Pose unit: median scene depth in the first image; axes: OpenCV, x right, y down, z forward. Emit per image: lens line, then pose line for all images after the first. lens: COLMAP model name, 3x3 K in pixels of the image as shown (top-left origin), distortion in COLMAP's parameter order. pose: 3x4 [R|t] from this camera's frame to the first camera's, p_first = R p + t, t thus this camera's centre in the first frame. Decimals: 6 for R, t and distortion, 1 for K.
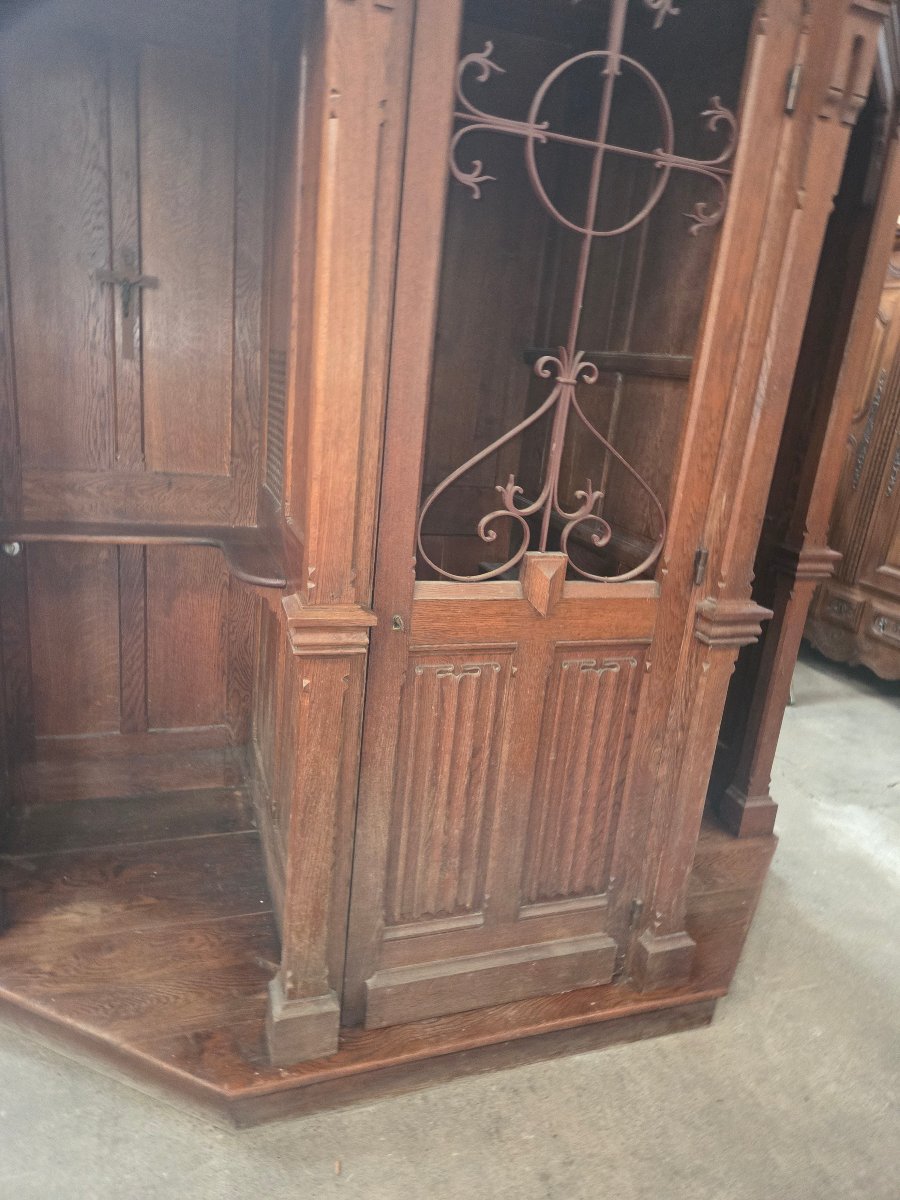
lens RADIAL K [[804.5, 0, 446.6], [0, 804.5, 593.9], [0, 0, 1]] dist [0.072036, -0.070324]
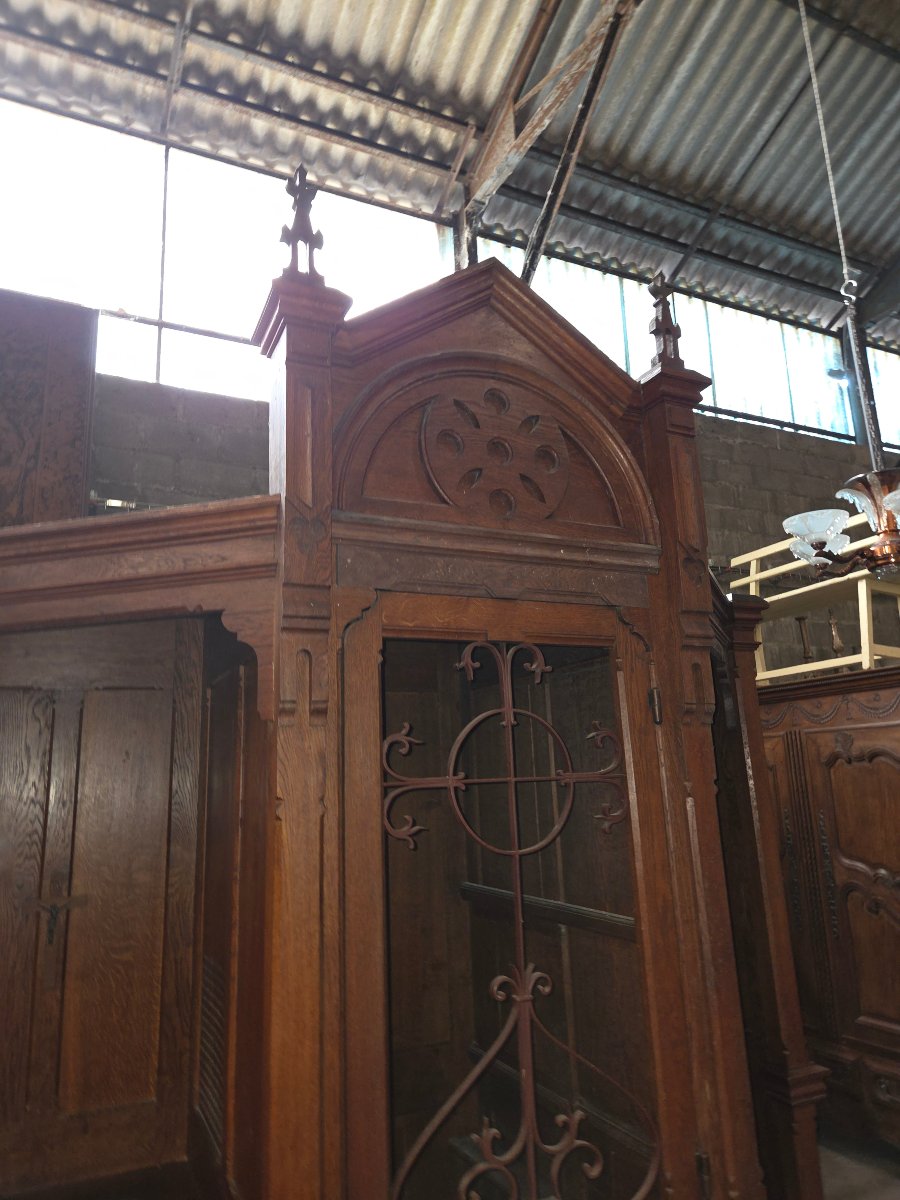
lens RADIAL K [[804.5, 0, 446.6], [0, 804.5, 593.9], [0, 0, 1]] dist [0.072036, -0.070324]
pose [[0.985417, -0.110469, 0.129422, -0.015425], [0.159516, 0.864494, -0.476661, -0.207473], [-0.059228, 0.490355, 0.869508, -0.088812]]
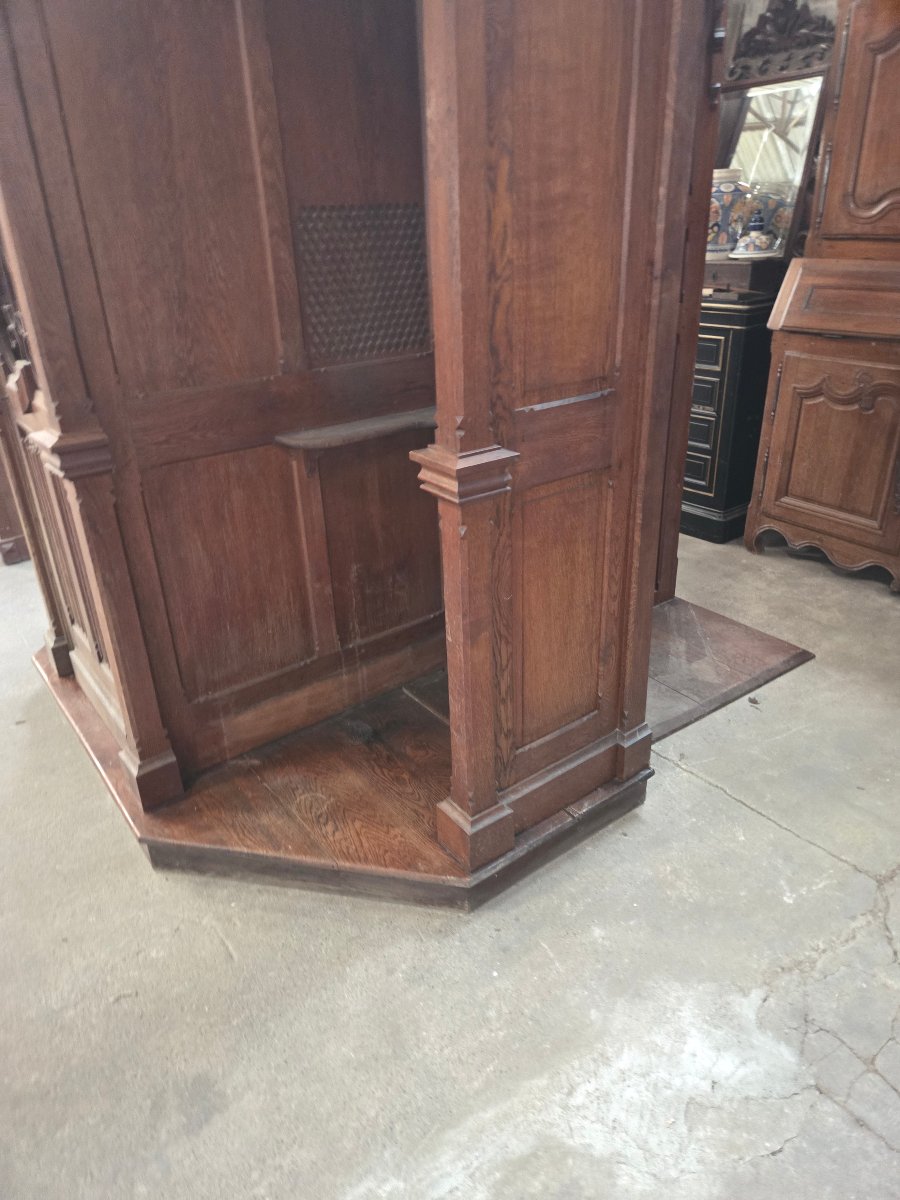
lens RADIAL K [[804.5, 0, 446.6], [0, 804.5, 593.9], [0, 0, 1]] dist [0.072036, -0.070324]
pose [[0.296439, 0.308925, -0.903709, 1.516436], [-0.203506, 0.944941, 0.256265, -0.162594], [0.933118, 0.107943, 0.342985, 1.163752]]
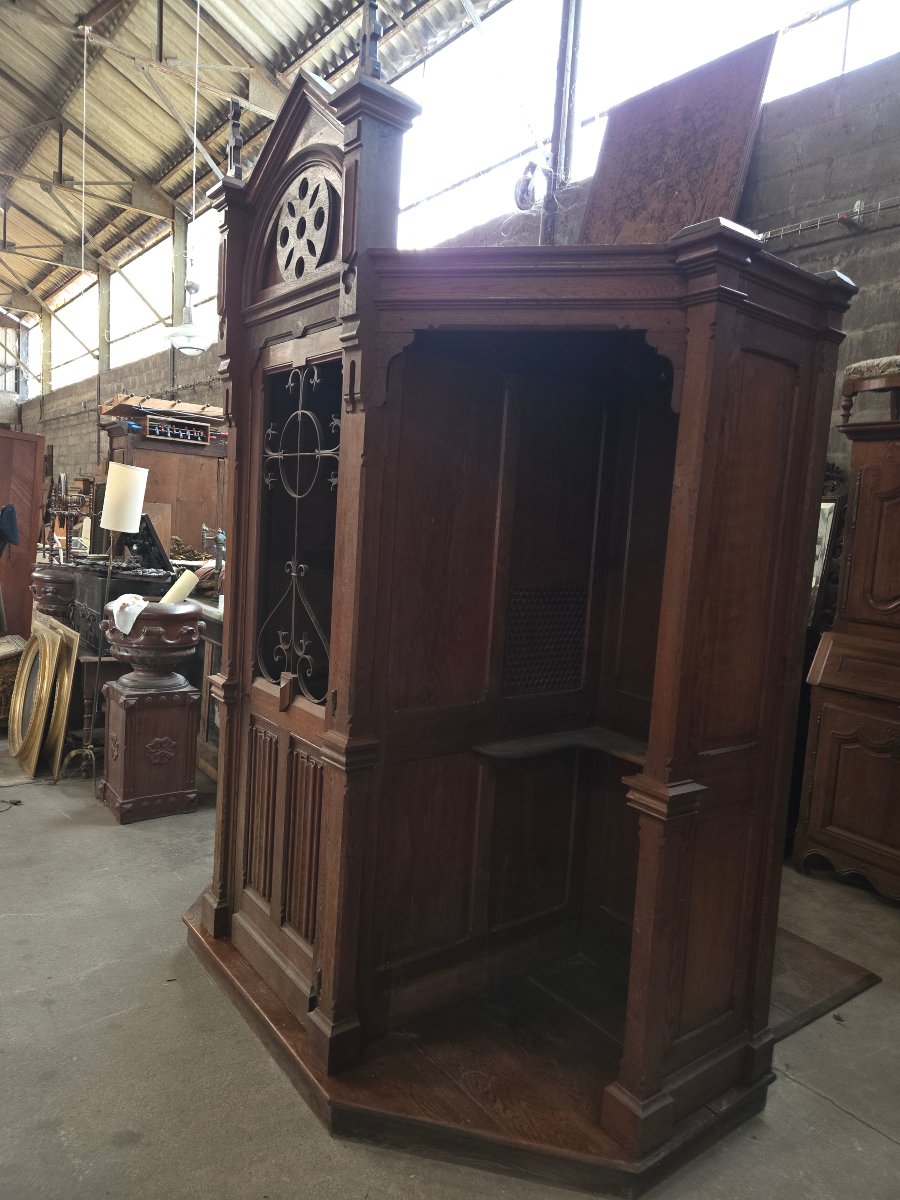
lens RADIAL K [[796.7, 0, 450.0], [0, 796.7, 600.0], [0, 0, 1]] dist [0.069454, -0.068605]
pose [[0.309604, 0.017789, -0.950699, 1.717055], [-0.293878, 0.952665, -0.077878, -0.158017], [0.904313, 0.303501, 0.300176, 0.723392]]
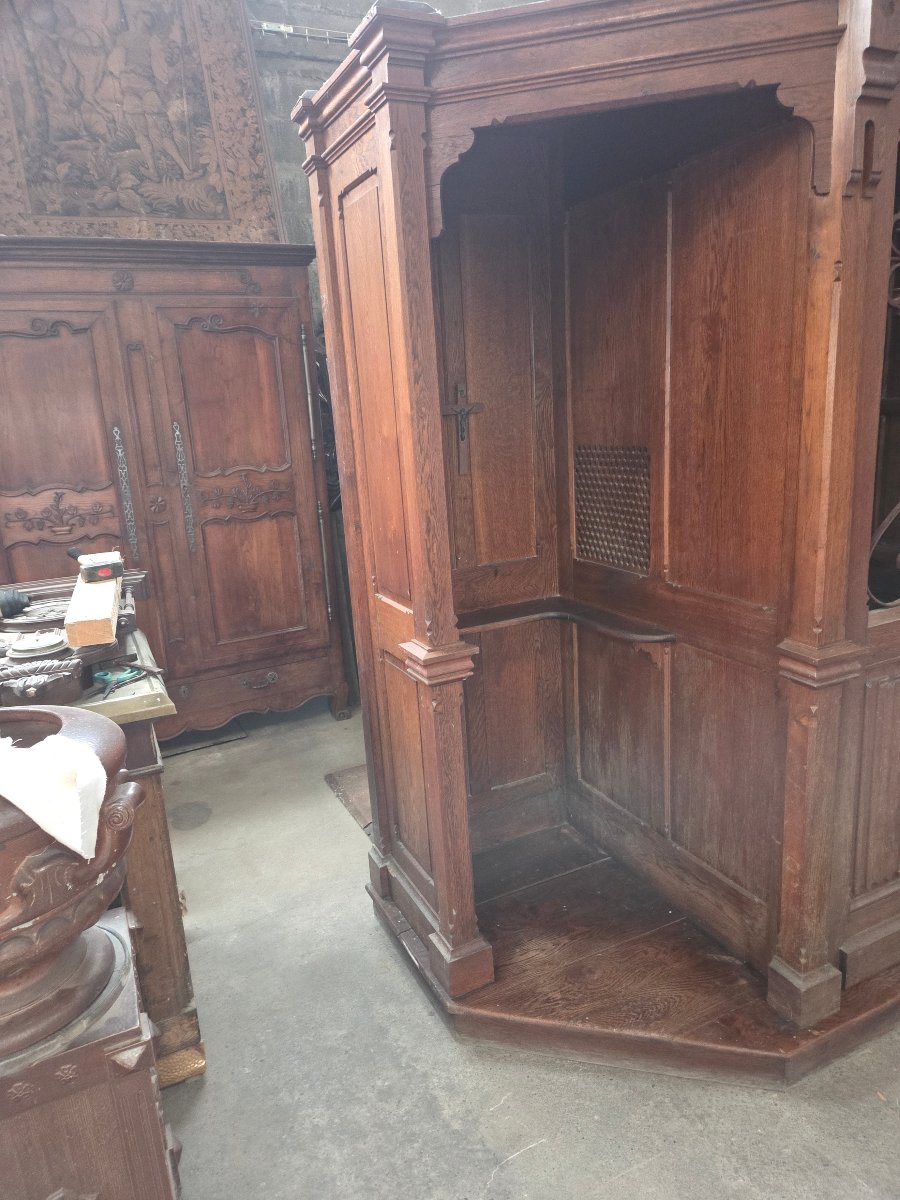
lens RADIAL K [[804.9, 0, 450.0], [0, 804.9, 600.0], [0, 0, 1]] dist [0.070983, -0.067101]
pose [[0.981154, -0.181090, 0.067397, -0.681152], [0.183185, 0.982727, -0.026272, -0.109510], [-0.061476, 0.038123, 0.997380, -0.199601]]
